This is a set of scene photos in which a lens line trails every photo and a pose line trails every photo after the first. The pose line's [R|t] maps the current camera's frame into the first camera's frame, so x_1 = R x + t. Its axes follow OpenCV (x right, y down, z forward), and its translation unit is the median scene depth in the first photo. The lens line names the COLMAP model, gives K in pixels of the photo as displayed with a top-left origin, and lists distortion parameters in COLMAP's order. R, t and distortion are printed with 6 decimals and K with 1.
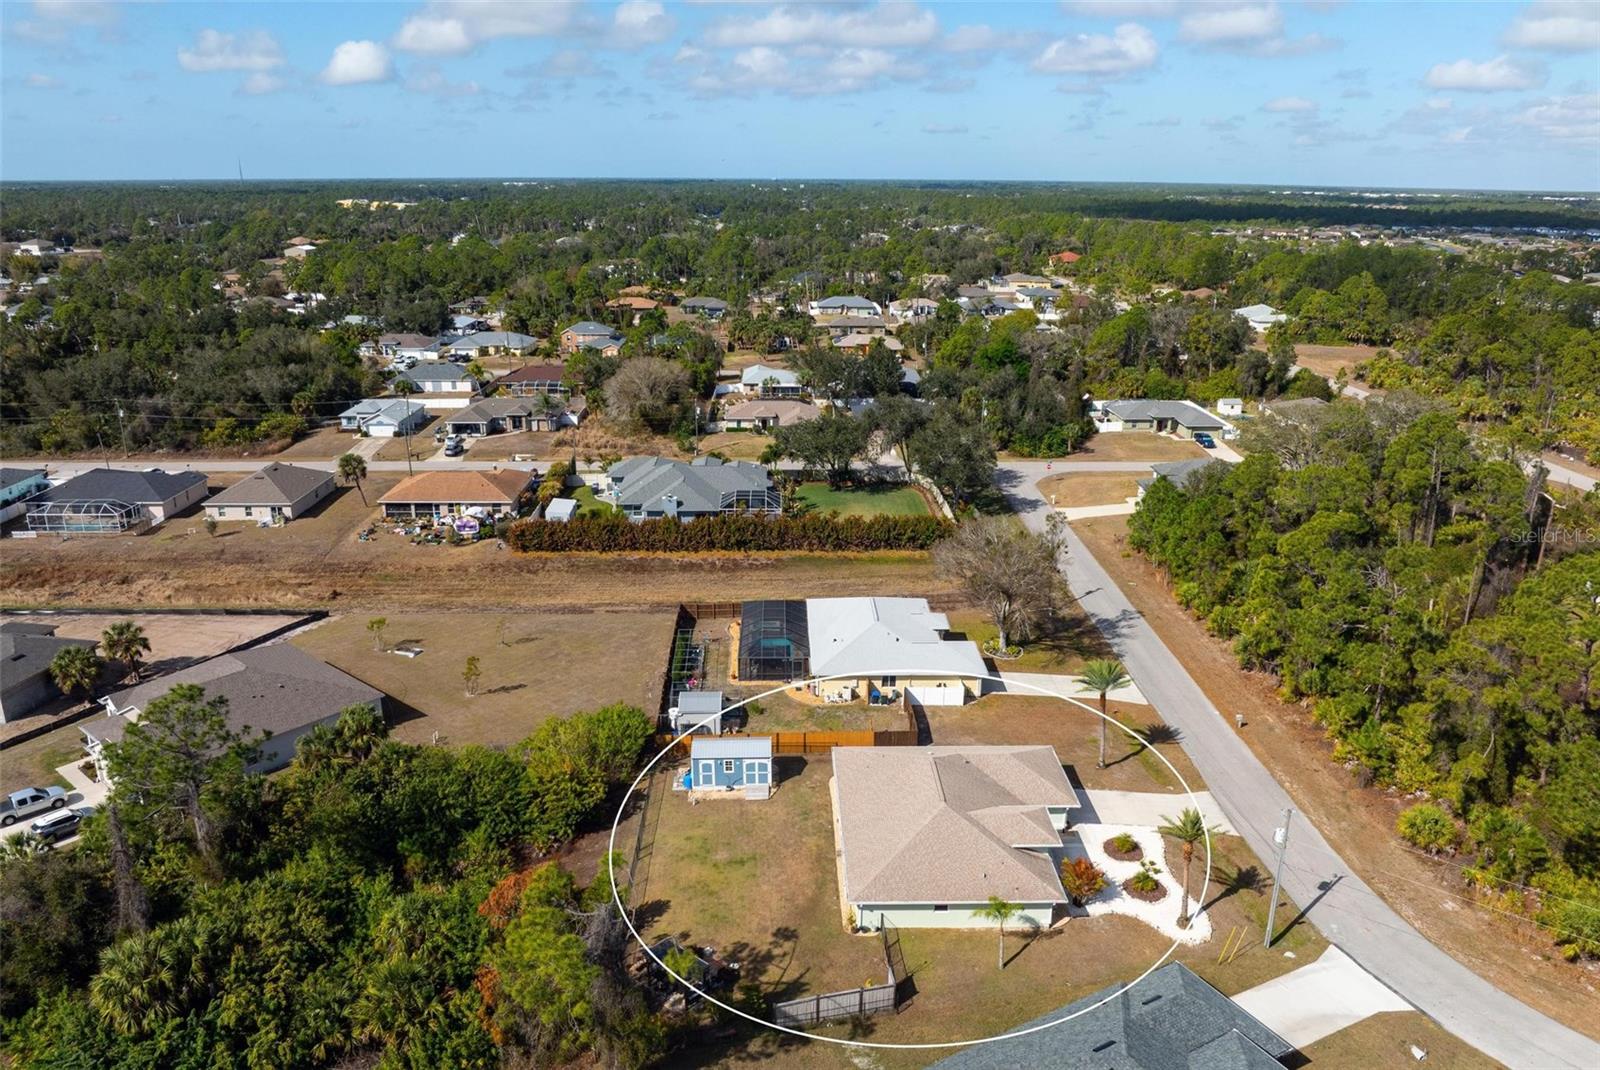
lens RADIAL K [[1153.2, 0, 800.0], [0, 1153.2, 535.0], [0, 0, 1]] dist [-0.033279, 0.002256]
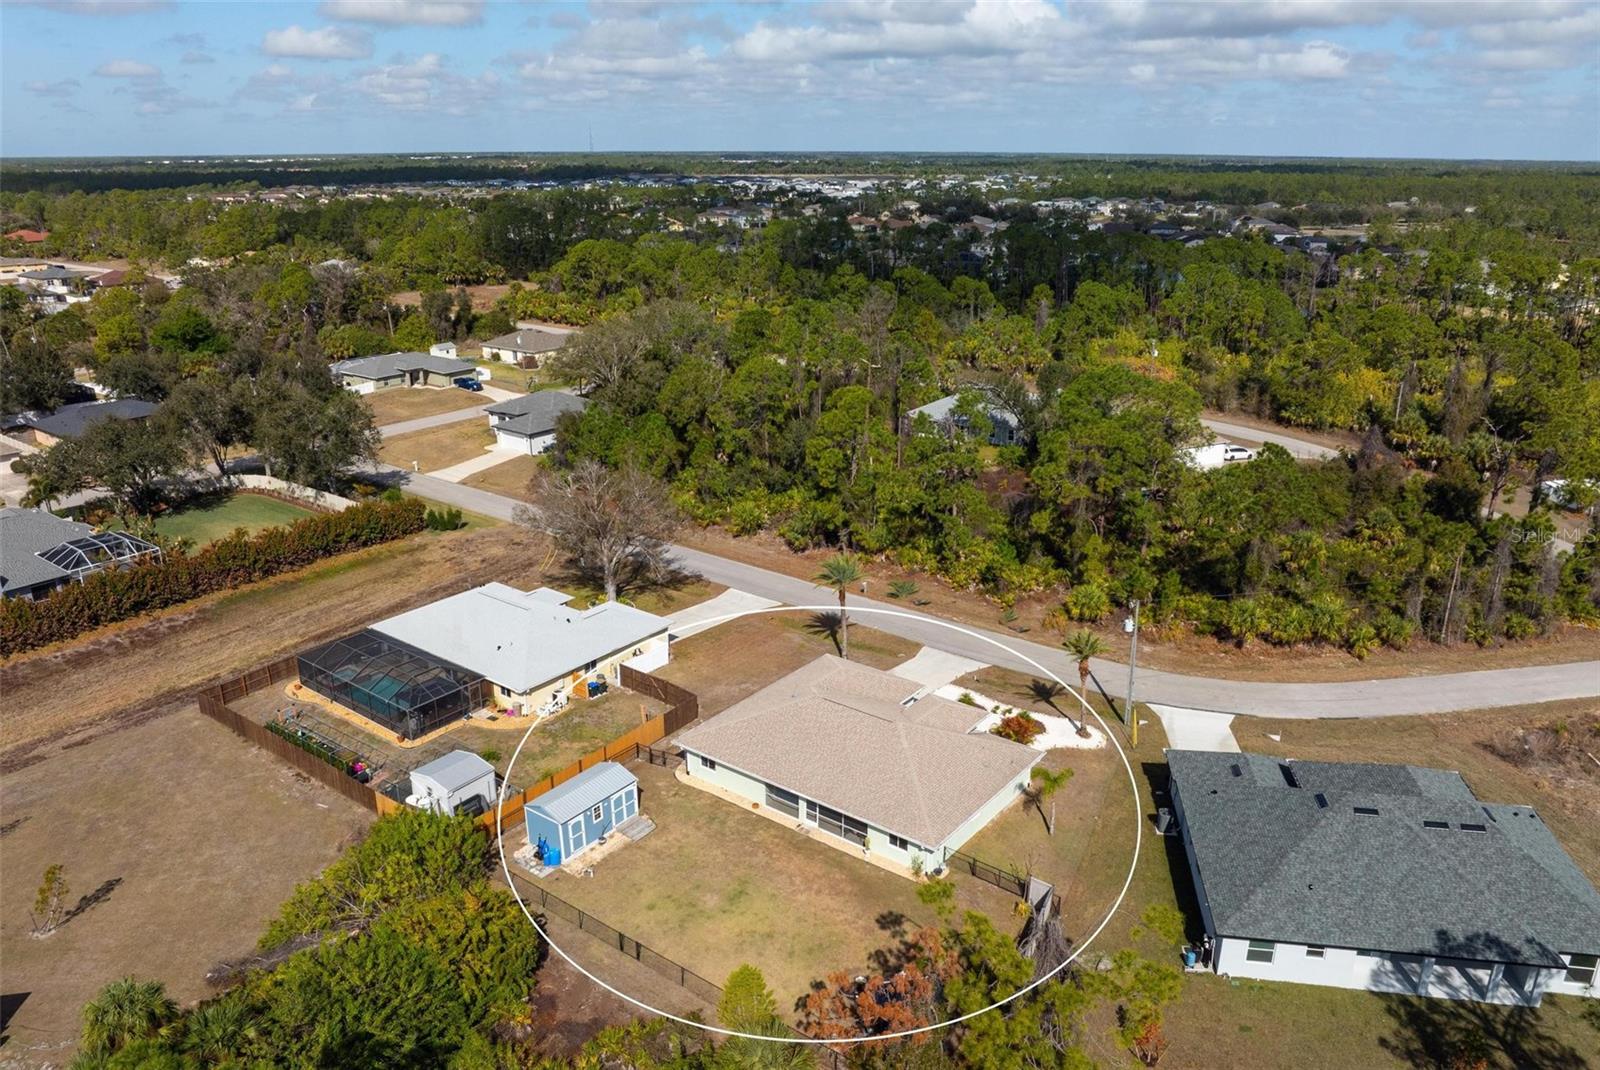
lens RADIAL K [[1153.2, 0, 800.0], [0, 1153.2, 535.0], [0, 0, 1]] dist [-0.033279, 0.002256]
pose [[0.621640, -0.256734, 0.740035, -0.307107], [0.238614, 0.961926, 0.133273, -0.030939], [-0.746075, 0.093734, 0.659232, 0.225284]]
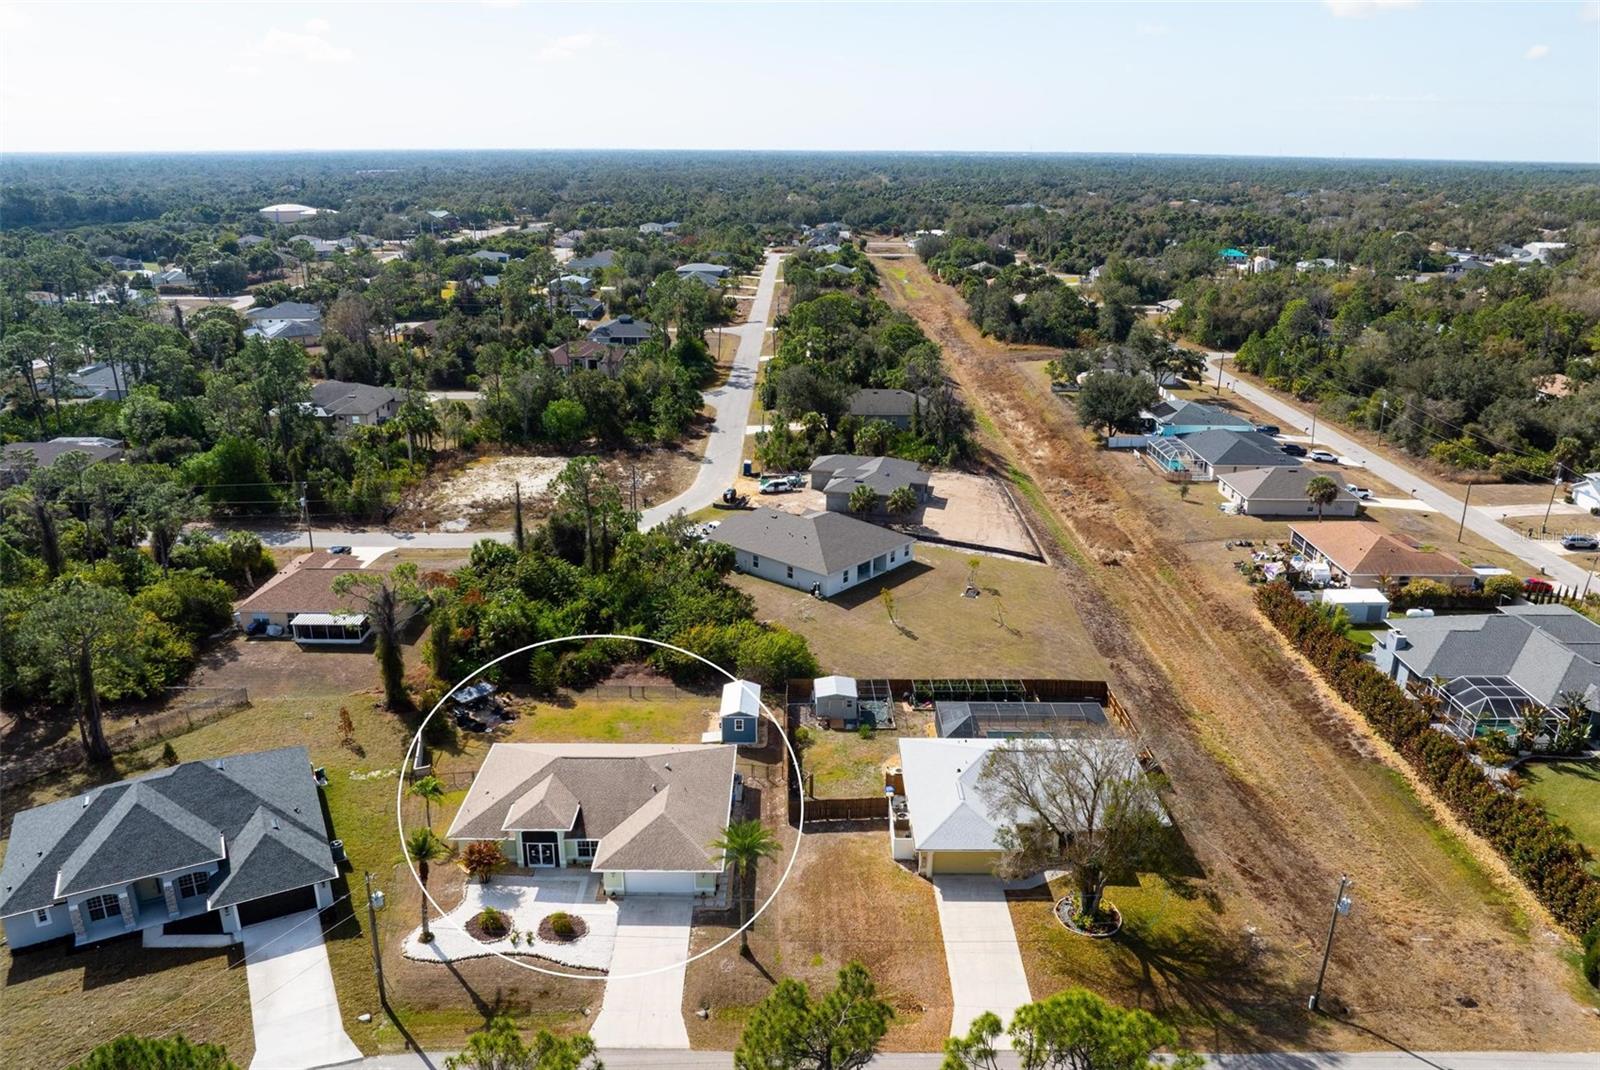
lens RADIAL K [[1146.6, 0, 800.0], [0, 1146.6, 535.0], [0, 0, 1]] dist [-0.003086, -0.063035]
pose [[-0.020396, 0.319859, -0.947245, 0.591989], [-0.311948, 0.898108, 0.309984, -0.203705], [0.949880, 0.301814, 0.081462, 0.563464]]
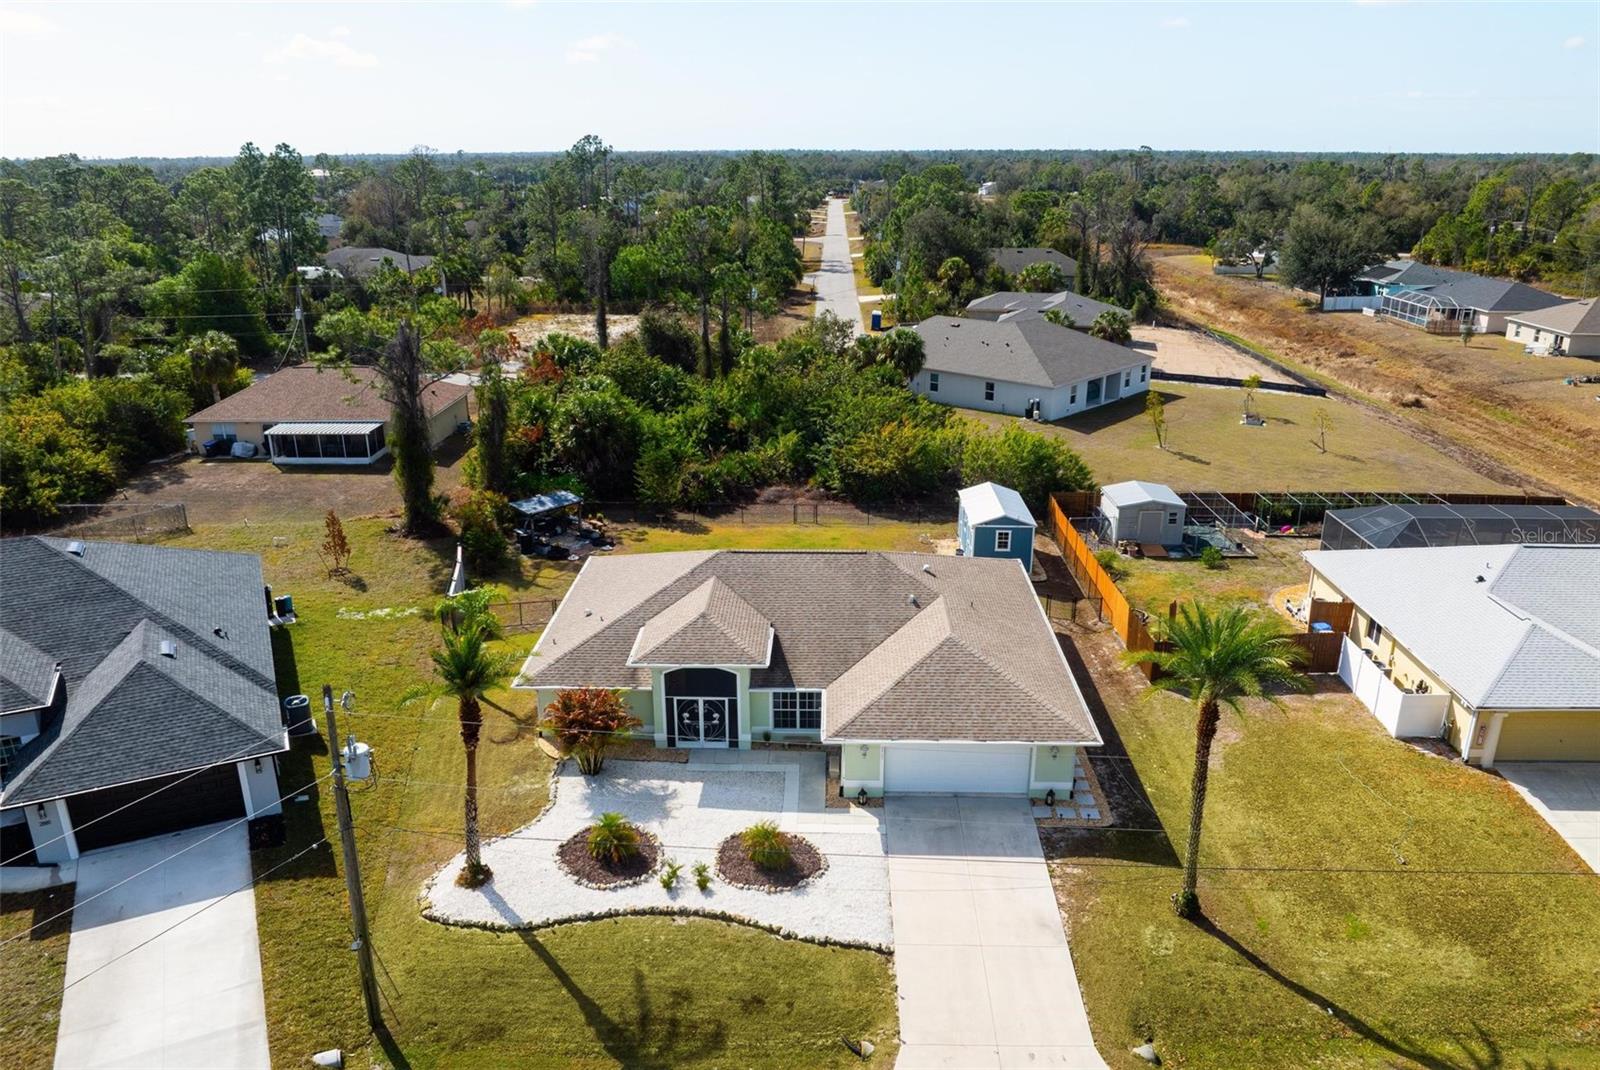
lens RADIAL K [[1153.2, 0, 800.0], [0, 1153.2, 535.0], [0, 0, 1]] dist [-0.033279, 0.002256]
pose [[-0.048261, 0.316818, -0.947258, 0.364229], [-0.302035, 0.899336, 0.316178, 0.012958], [0.952074, 0.301364, 0.052287, 0.530423]]
